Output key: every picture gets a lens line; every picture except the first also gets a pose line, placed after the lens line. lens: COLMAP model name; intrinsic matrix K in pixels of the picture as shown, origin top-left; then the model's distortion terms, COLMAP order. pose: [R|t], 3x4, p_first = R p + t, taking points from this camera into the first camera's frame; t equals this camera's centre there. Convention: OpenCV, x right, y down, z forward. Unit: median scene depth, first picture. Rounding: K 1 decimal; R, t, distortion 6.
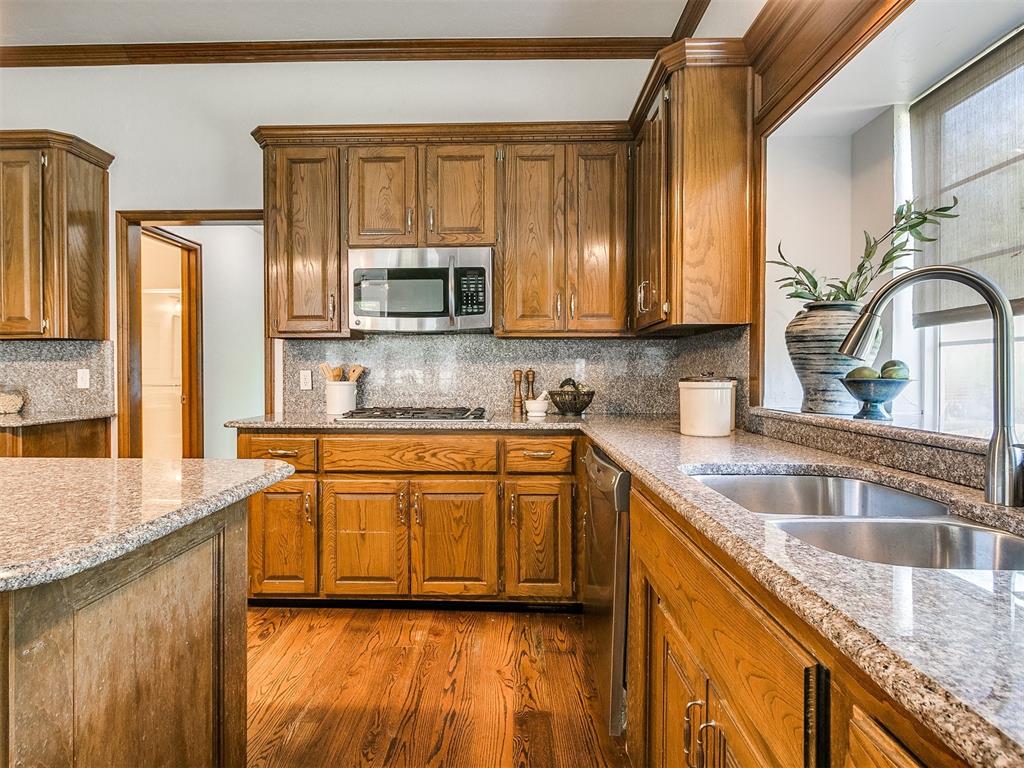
lens RADIAL K [[542.8, 0, 498.0], [0, 542.8, 374.9], [0, 0, 1]] dist [0.005857, -0.000467]
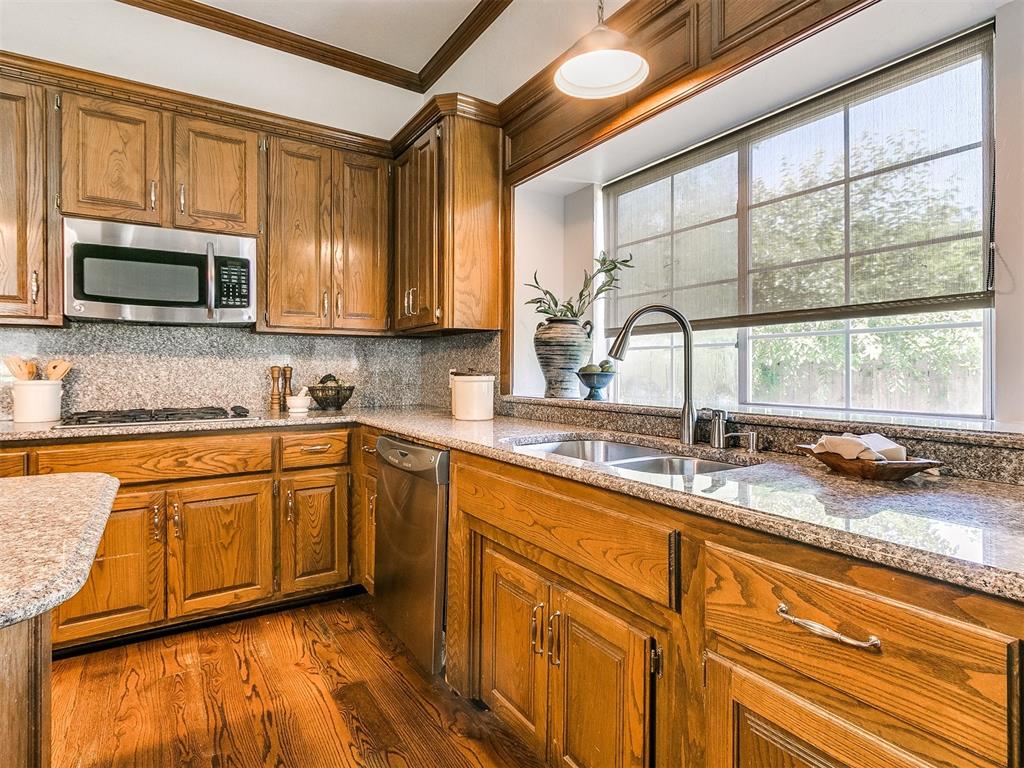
lens RADIAL K [[542.8, 0, 495.3], [0, 542.8, 370.1], [0, 0, 1]] dist [0.005857, -0.000467]
pose [[0.831649, -0.003270, 0.555292, -0.210730], [0.003852, 0.999993, 0.000119, -0.000519], [-0.555289, 0.002040, 0.831655, -0.039482]]
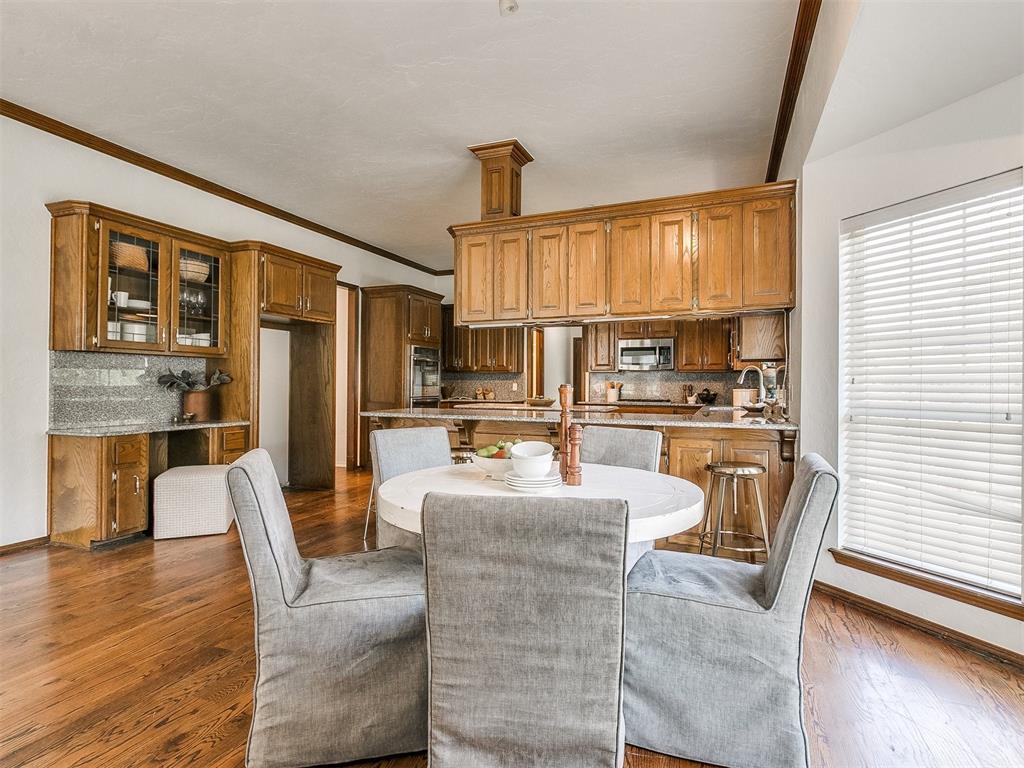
lens RADIAL K [[542.8, 0, 517.4], [0, 542.8, 385.9], [0, 0, 1]] dist [0.005857, -0.000467]
pose [[0.944199, 0.006663, -0.329307, 0.156706], [-0.008223, 0.999961, -0.003345, 0.012643], [0.329272, 0.005867, 0.944217, -1.899863]]
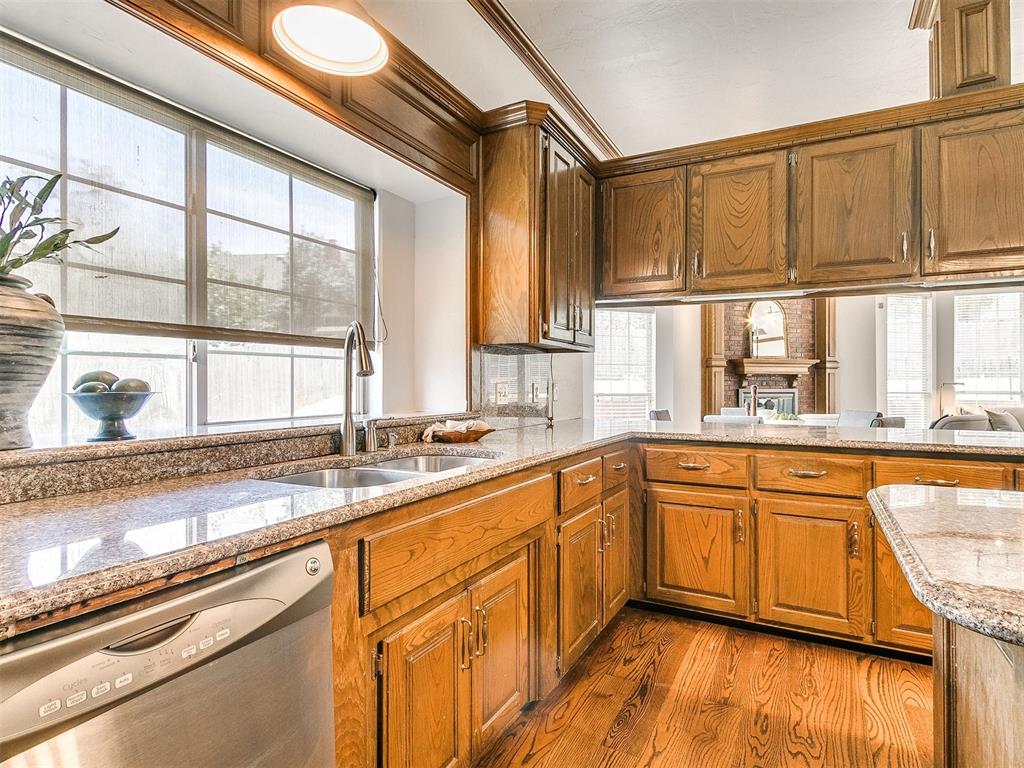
lens RADIAL K [[542.8, 0, 532.0], [0, 542.8, 383.6], [0, 0, 1]] dist [0.005857, -0.000467]
pose [[-0.903630, 0.003295, 0.428301, -0.164967], [0.005042, 0.999983, 0.002945, -0.003757], [-0.428284, 0.004821, -0.903631, 0.904948]]
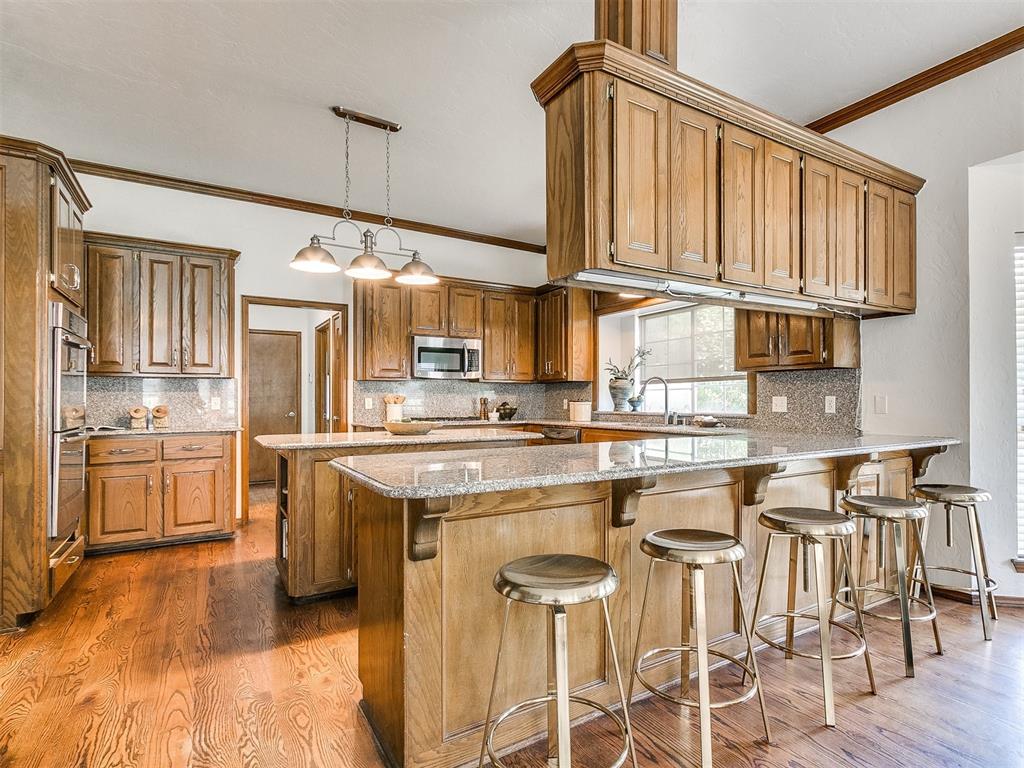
lens RADIAL K [[542.8, 0, 552.2], [0, 542.8, 396.5], [0, 0, 1]] dist [0.005857, -0.000467]
pose [[0.819057, 0.002187, 0.573708, -1.081076], [0.004942, 0.999929, -0.010866, 0.010804], [-0.573691, 0.011735, 0.818988, -0.960529]]
